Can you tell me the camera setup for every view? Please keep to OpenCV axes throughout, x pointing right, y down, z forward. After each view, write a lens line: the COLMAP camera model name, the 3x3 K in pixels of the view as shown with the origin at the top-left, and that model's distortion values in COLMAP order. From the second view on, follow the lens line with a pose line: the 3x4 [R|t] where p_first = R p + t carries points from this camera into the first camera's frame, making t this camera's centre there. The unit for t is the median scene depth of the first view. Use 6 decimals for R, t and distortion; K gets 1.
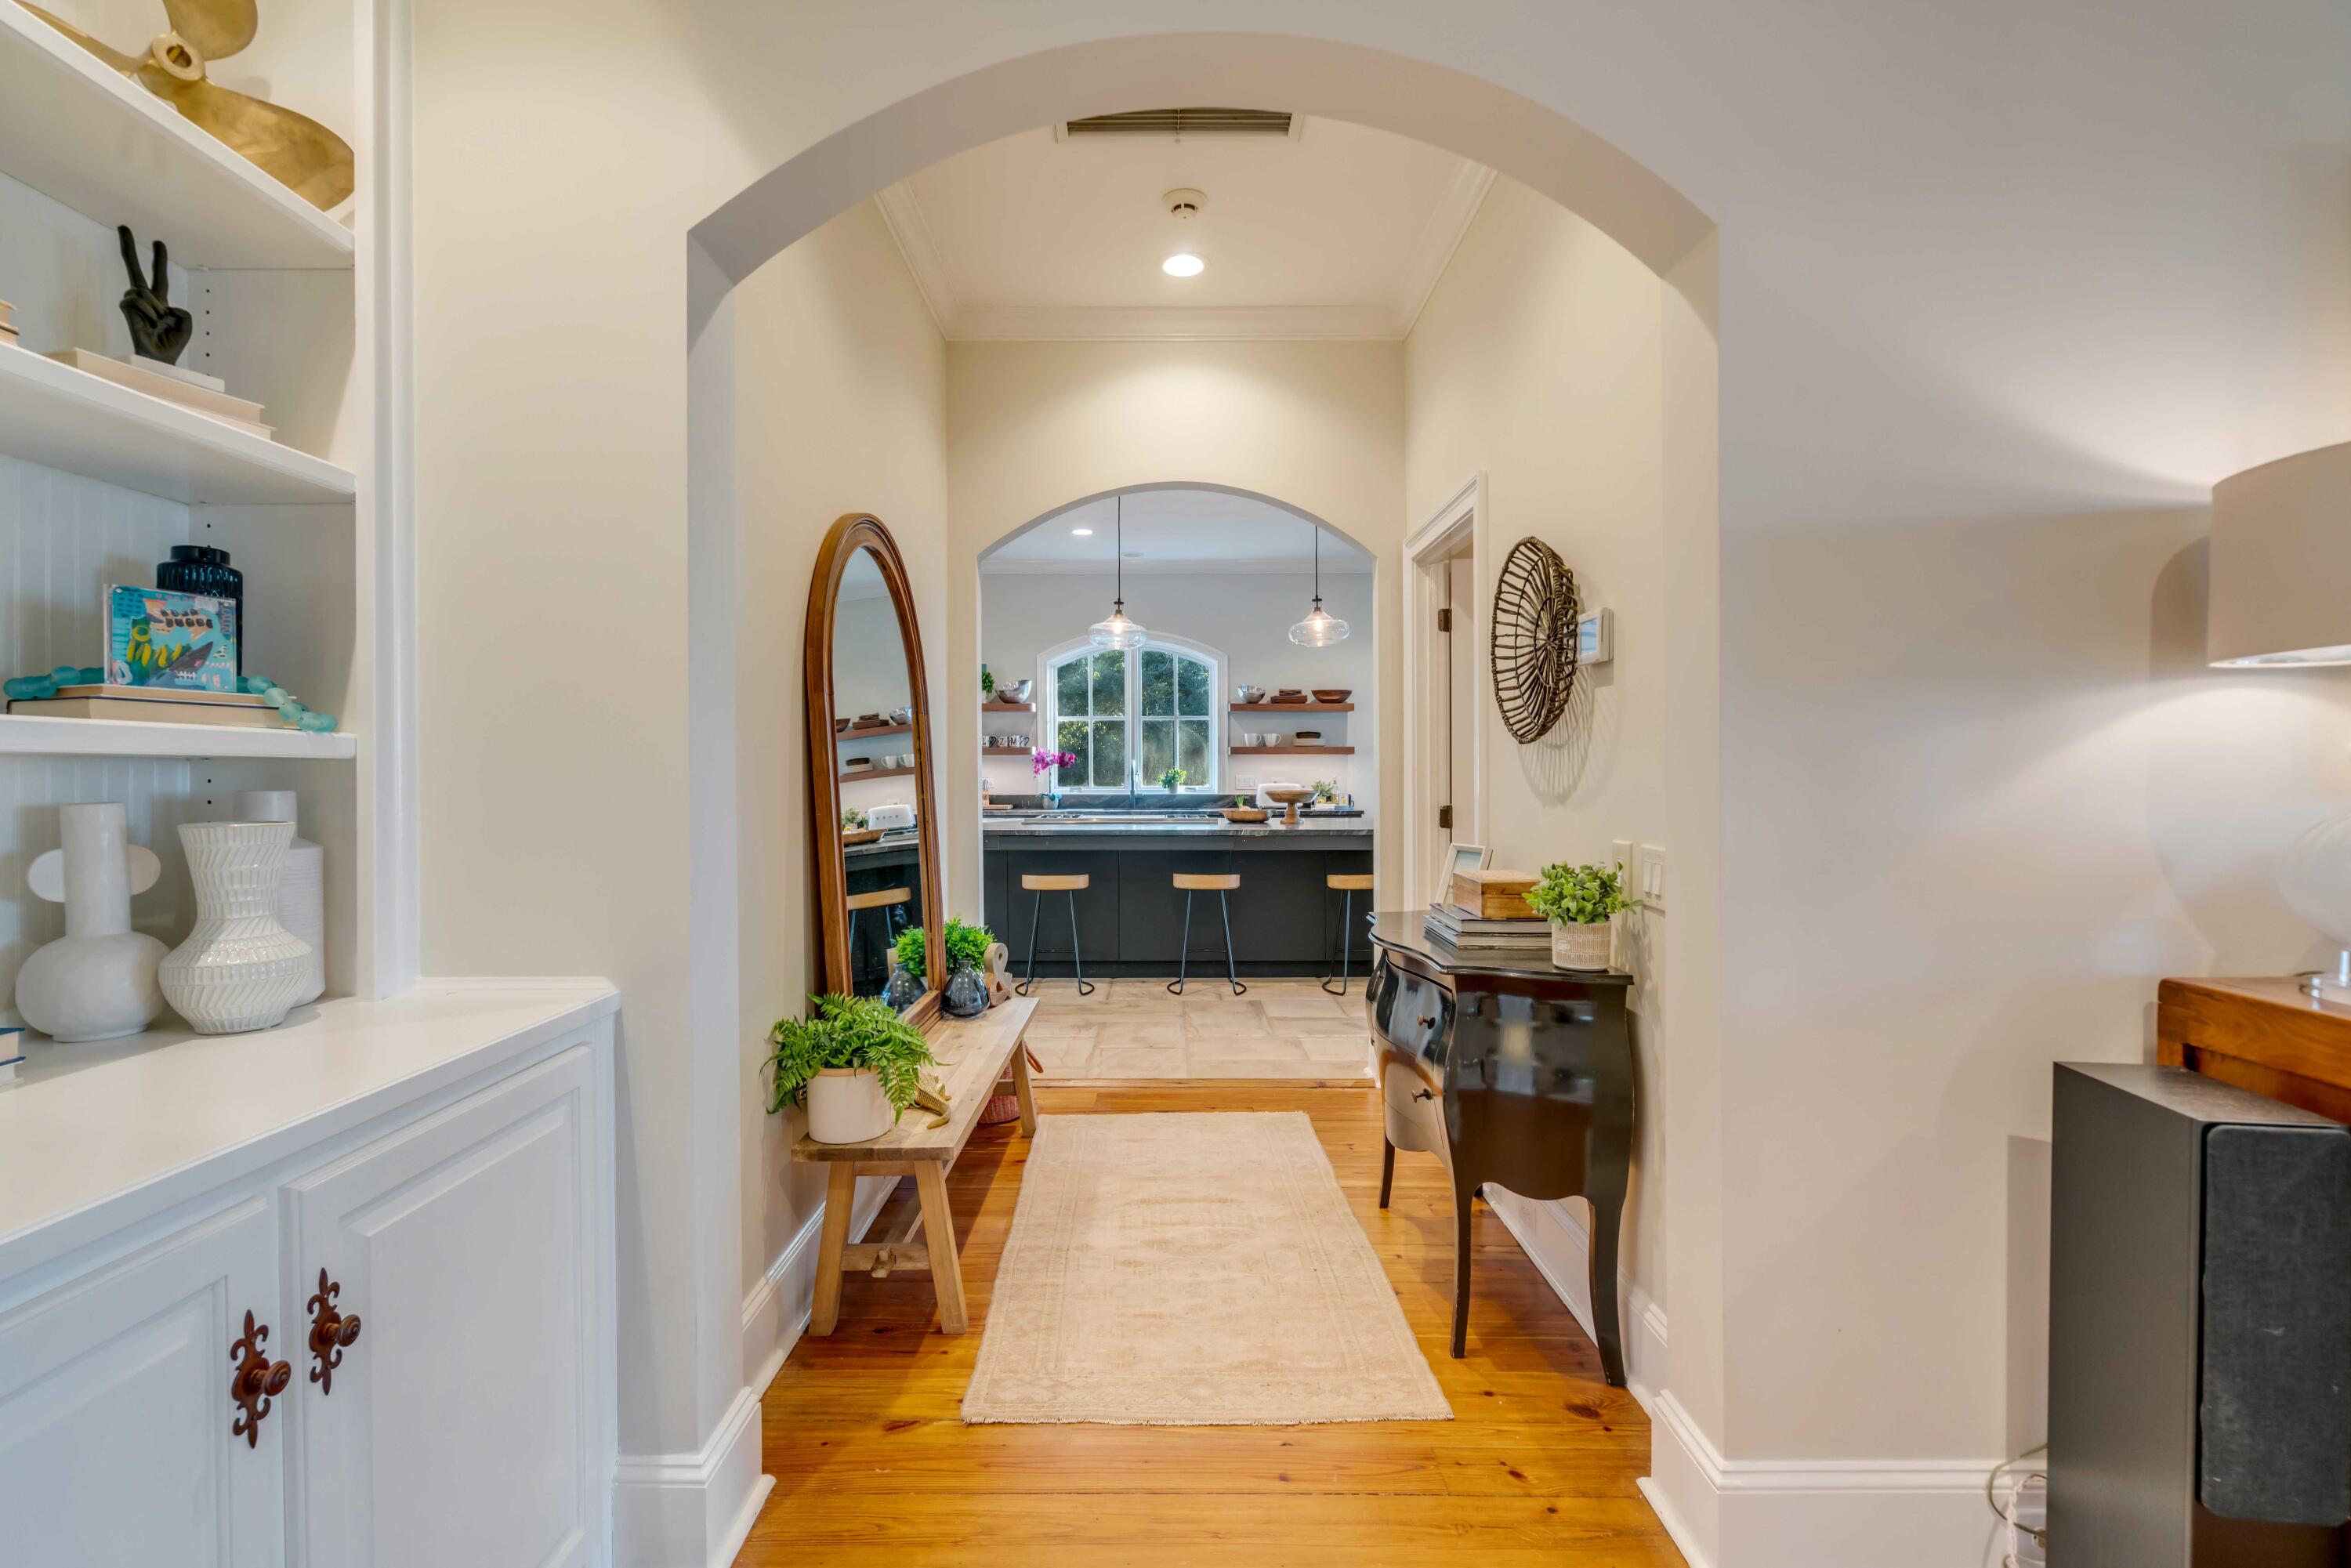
lens RADIAL K [[1119.9, 0, 1181.2], [0, 1119.9, 781.3], [0, 0, 1]] dist [0.014050, 0.000212]
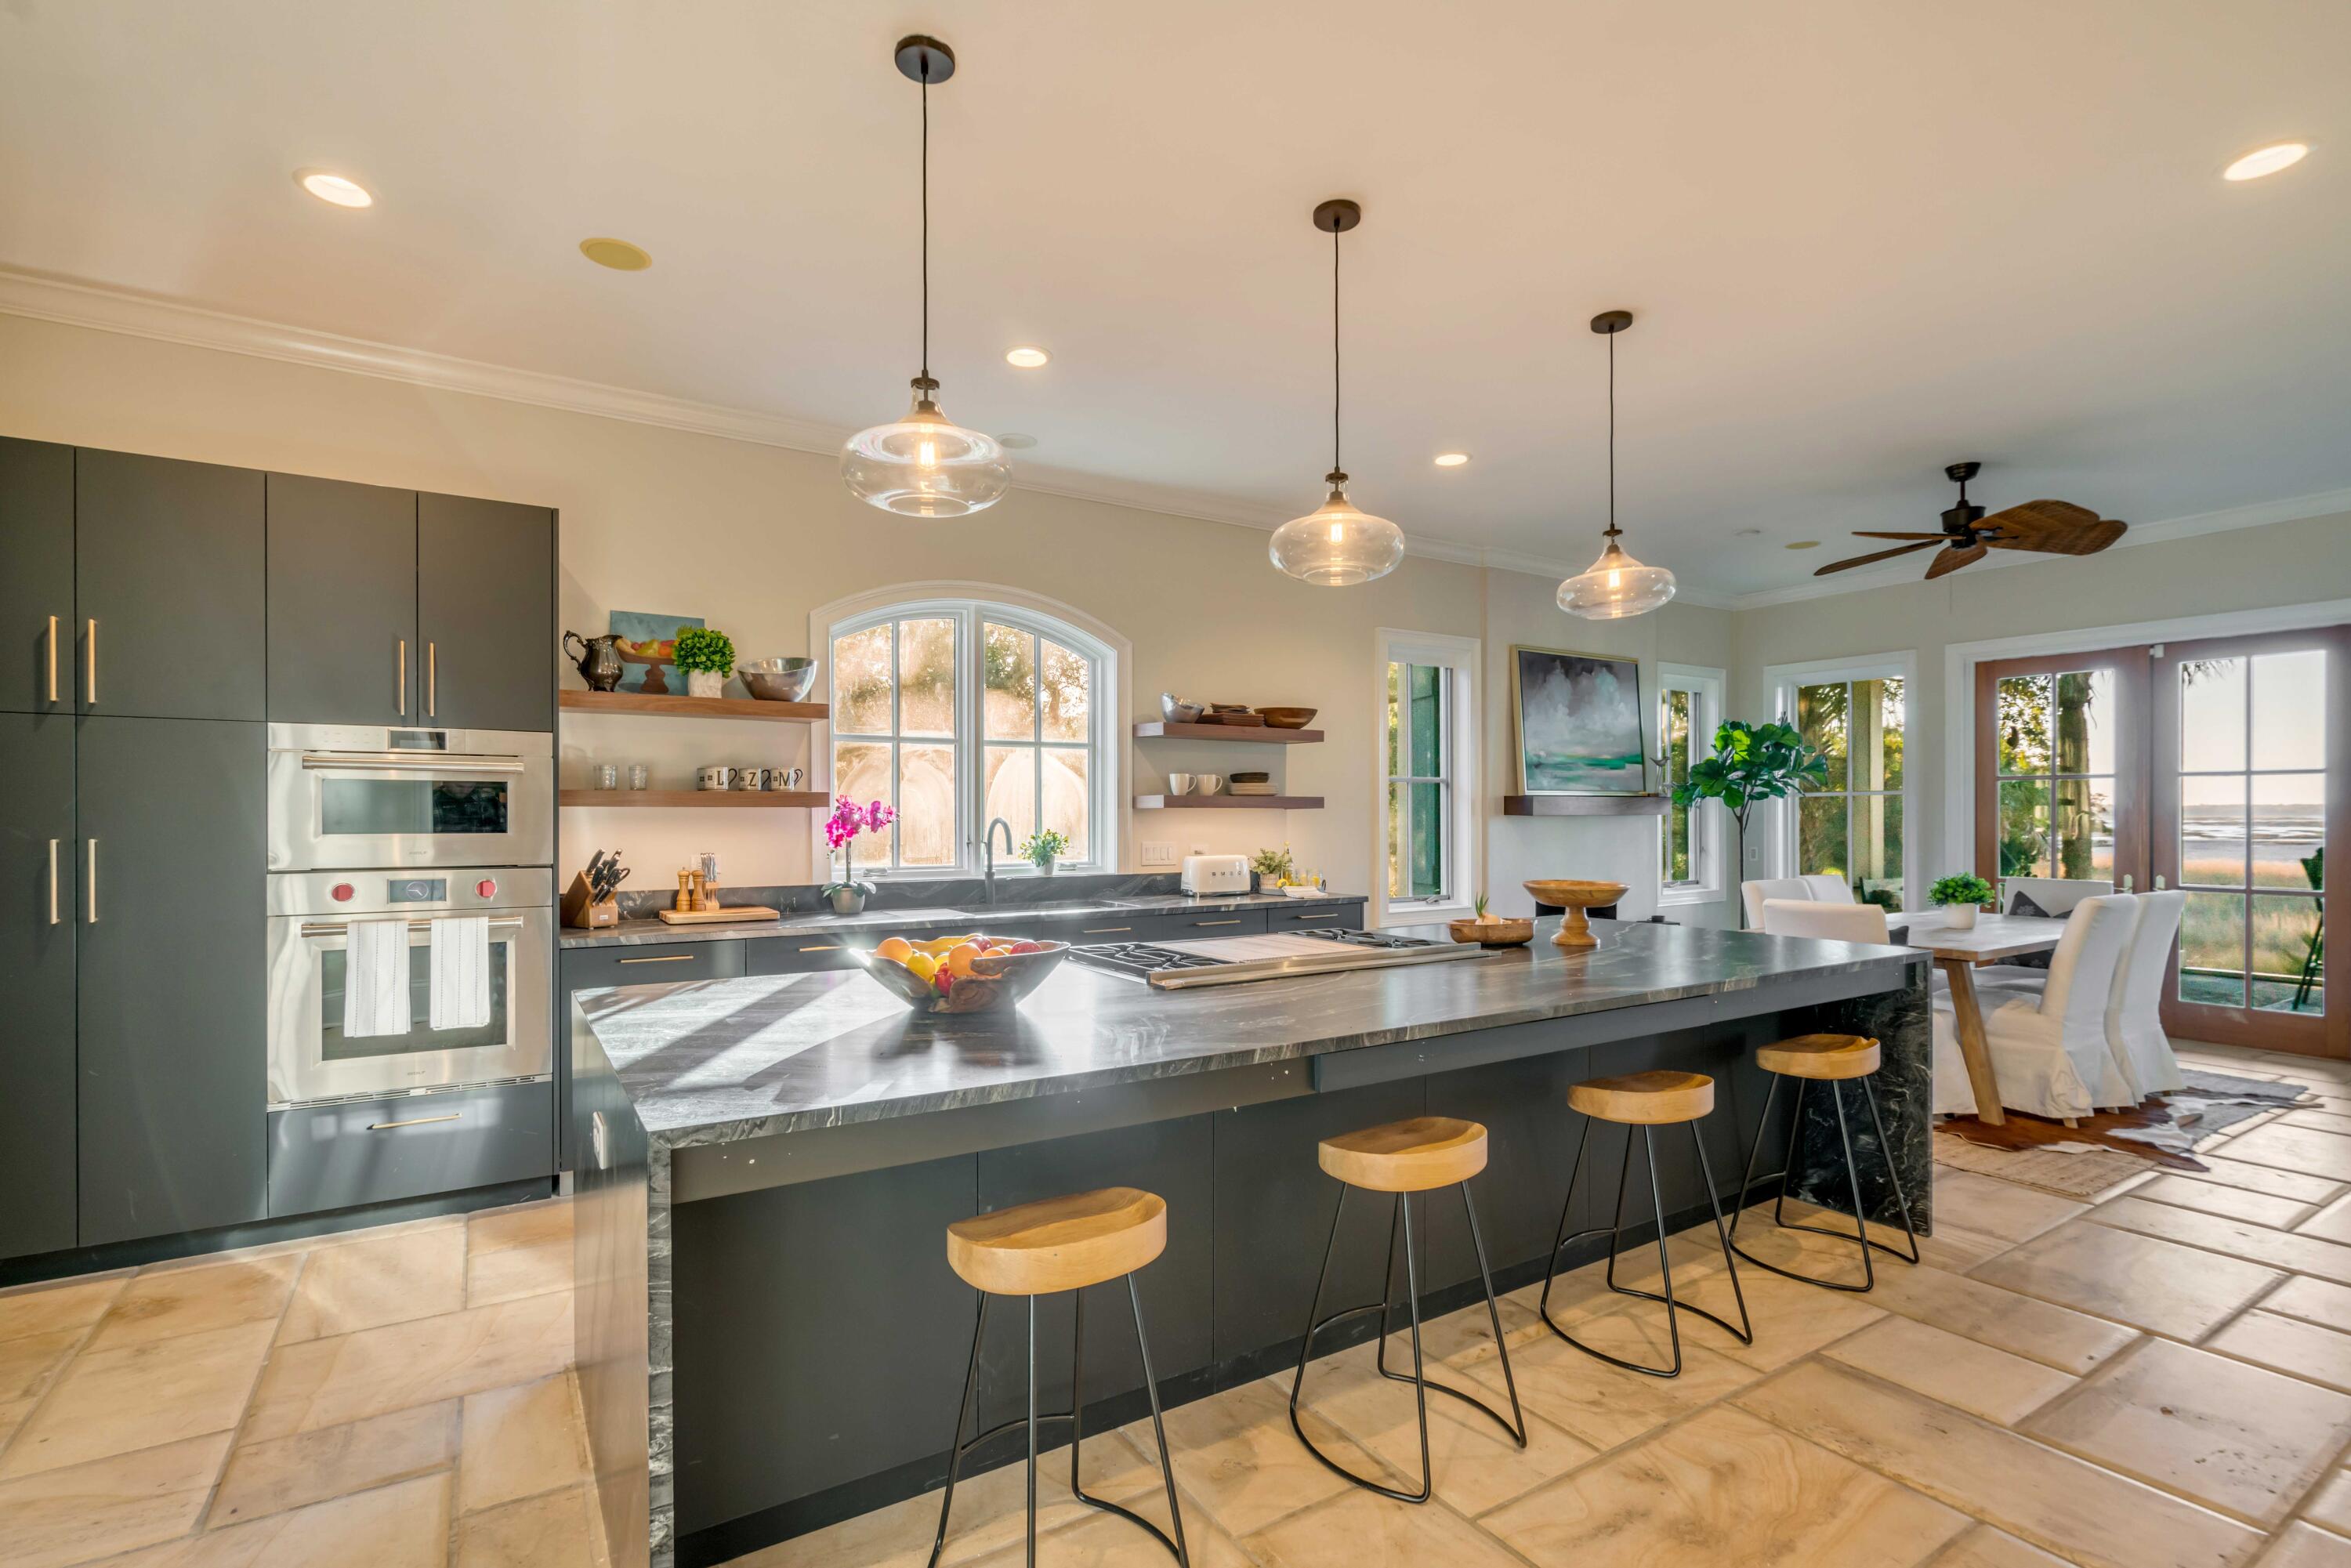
lens RADIAL K [[1119.9, 0, 1163.3], [0, 1119.9, 807.8], [0, 0, 1]] dist [0.014050, 0.000212]
pose [[0.846838, 0.006453, 0.531811, -0.266246], [0.001708, 0.999888, -0.014852, -0.014828], [-0.531848, 0.013485, 0.846733, 0.493713]]
